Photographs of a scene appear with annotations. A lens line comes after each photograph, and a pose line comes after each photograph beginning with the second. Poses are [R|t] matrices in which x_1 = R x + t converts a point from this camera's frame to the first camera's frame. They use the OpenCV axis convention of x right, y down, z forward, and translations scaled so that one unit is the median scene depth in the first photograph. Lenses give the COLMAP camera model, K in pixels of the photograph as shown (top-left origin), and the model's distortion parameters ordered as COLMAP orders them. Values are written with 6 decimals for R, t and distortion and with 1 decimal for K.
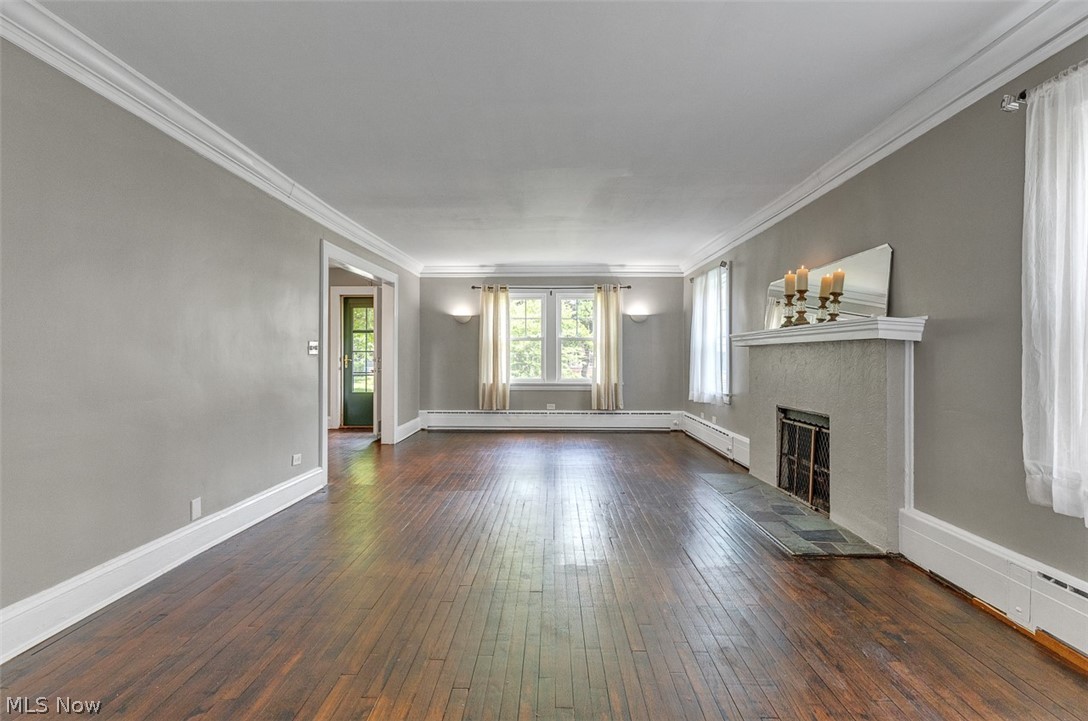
lens RADIAL K [[501.3, 0, 535.9], [0, 501.3, 358.4], [0, 0, 1]] dist [0.012498, -0.001077]
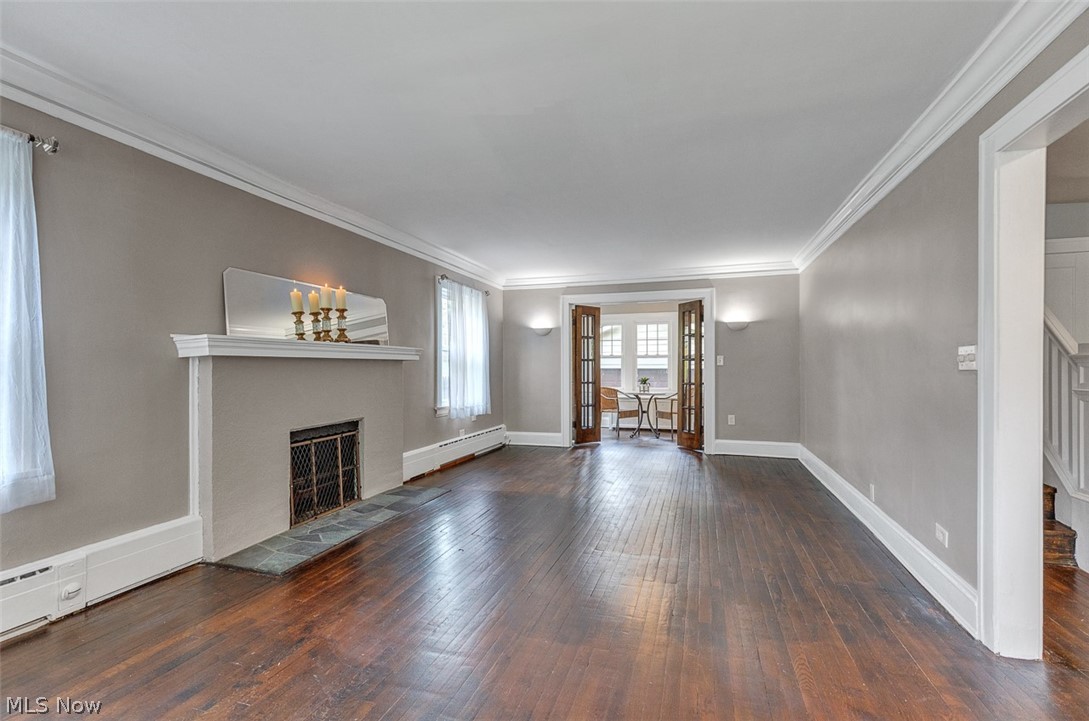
lens RADIAL K [[501.8, 0, 548.4], [0, 501.8, 363.8], [0, 0, 1]] dist [0.012498, -0.001077]
pose [[-0.967517, 0.003035, 0.252789, -0.177893], [0.002616, 0.999995, -0.001994, -0.017073], [-0.252793, -0.001268, -0.967520, 2.028150]]
